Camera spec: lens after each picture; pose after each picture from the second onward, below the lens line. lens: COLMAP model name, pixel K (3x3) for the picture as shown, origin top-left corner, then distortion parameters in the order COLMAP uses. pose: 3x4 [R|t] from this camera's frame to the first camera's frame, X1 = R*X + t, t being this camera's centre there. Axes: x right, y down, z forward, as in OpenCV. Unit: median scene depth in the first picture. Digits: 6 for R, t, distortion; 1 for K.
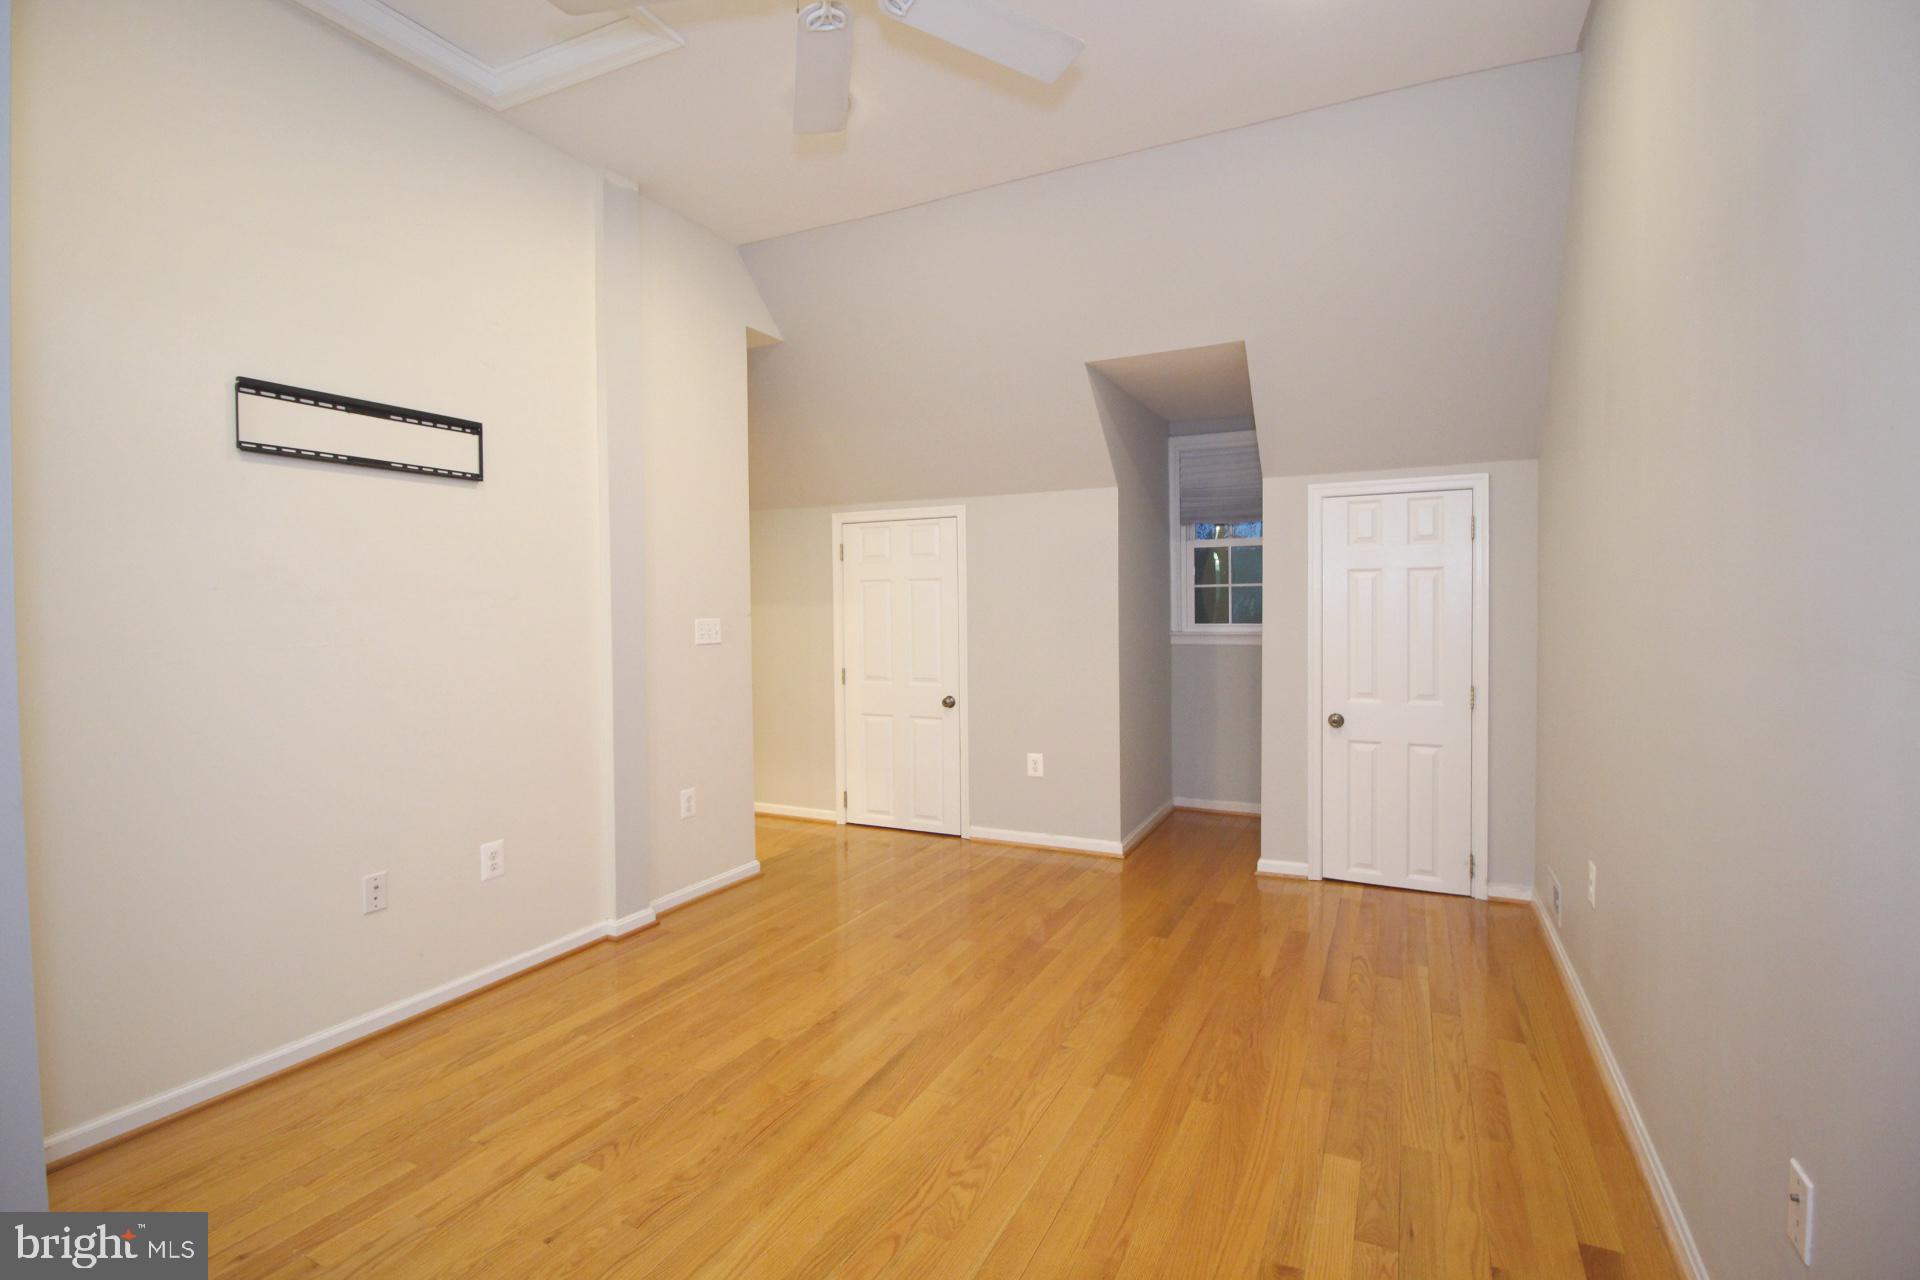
lens RADIAL K [[892.7, 0, 962.2], [0, 892.7, 611.3], [0, 0, 1]] dist [0.004666, -0.012589]
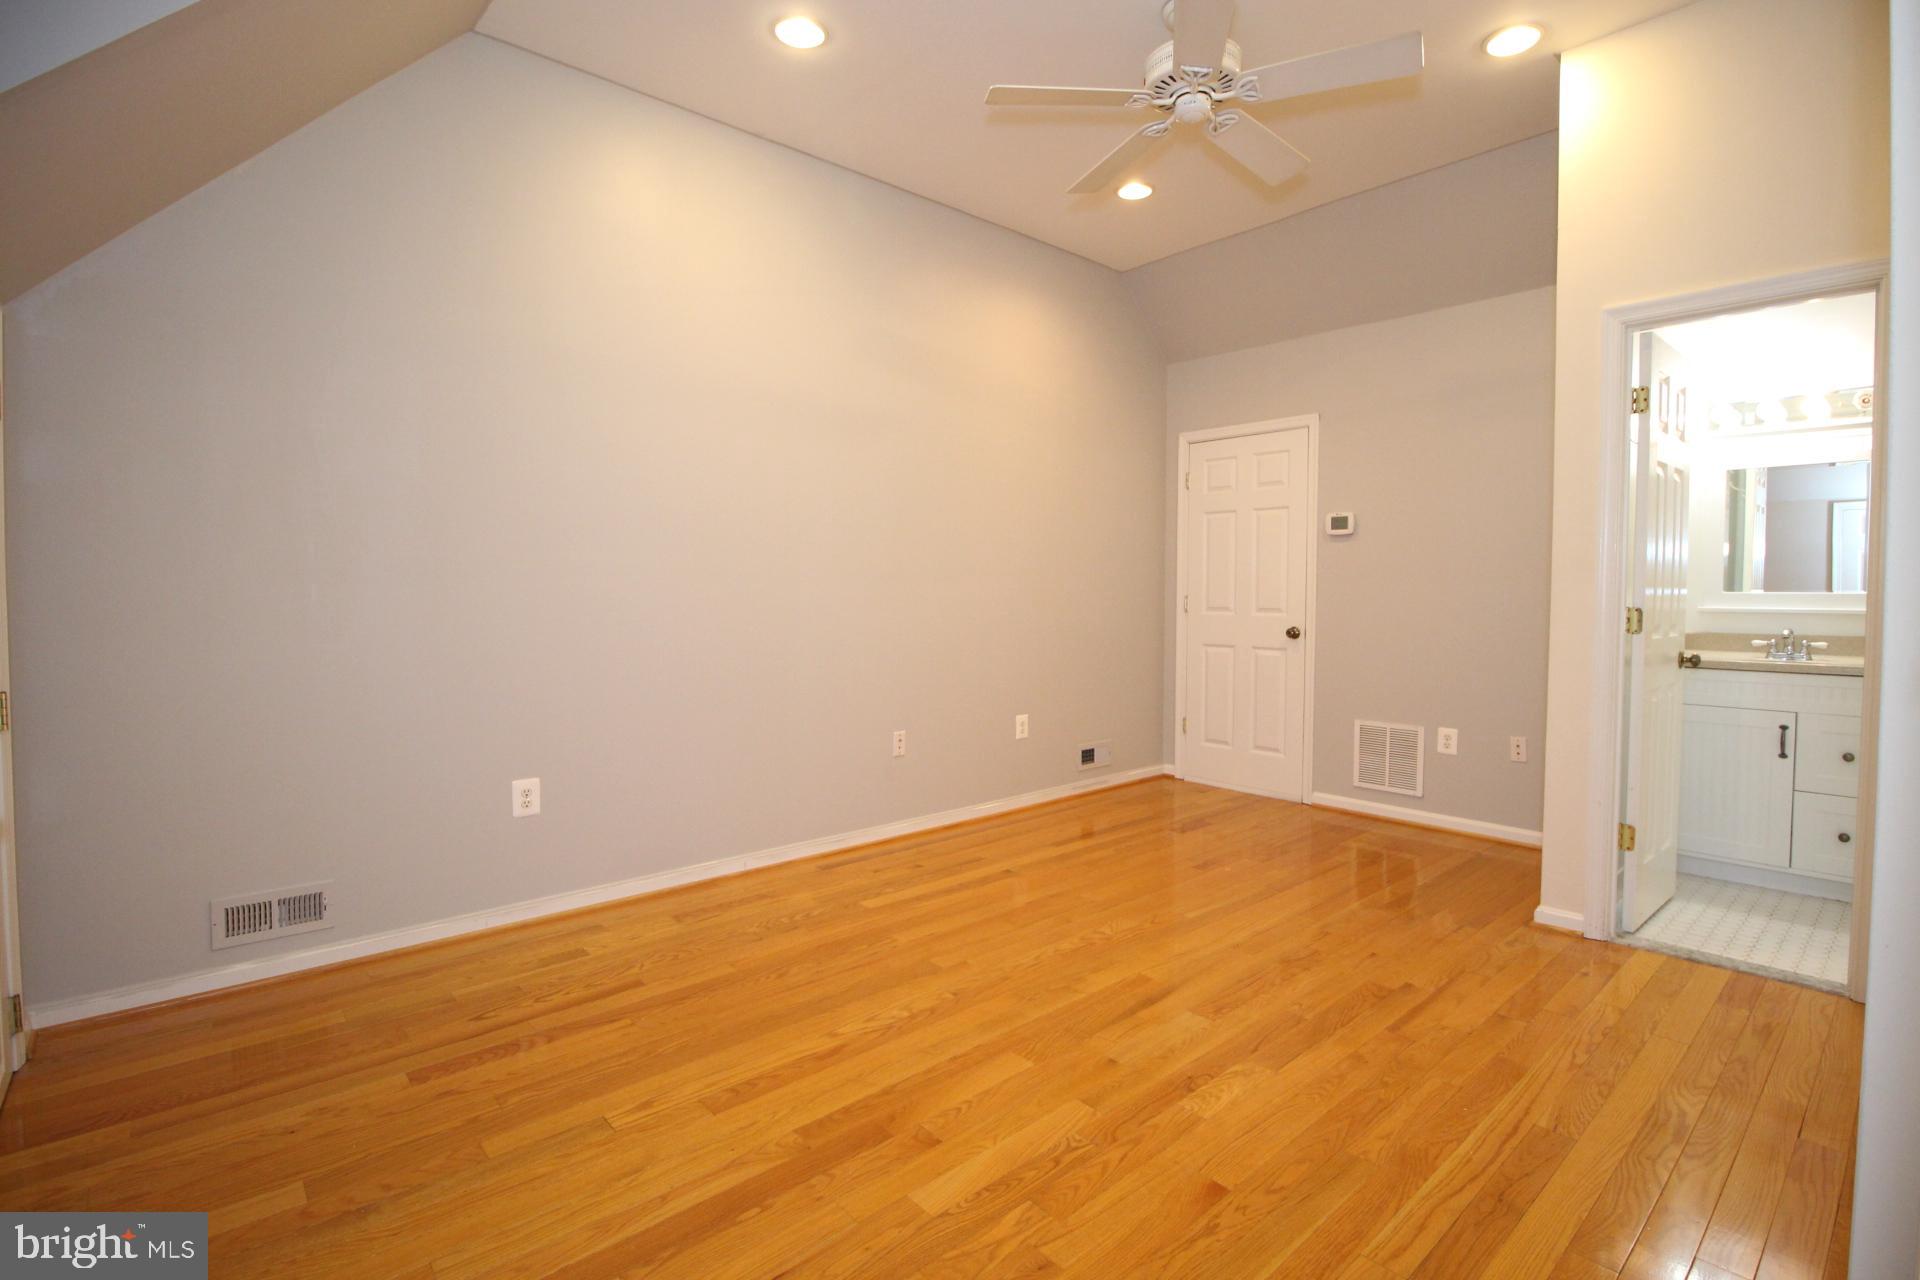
lens RADIAL K [[892.7, 0, 962.2], [0, 892.7, 611.3], [0, 0, 1]] dist [0.004666, -0.012589]
pose [[-0.926904, 0.003745, 0.375279, -0.267787], [0.008912, 0.999888, 0.012035, 0.050589], [-0.375192, 0.014500, -0.926834, 1.902233]]
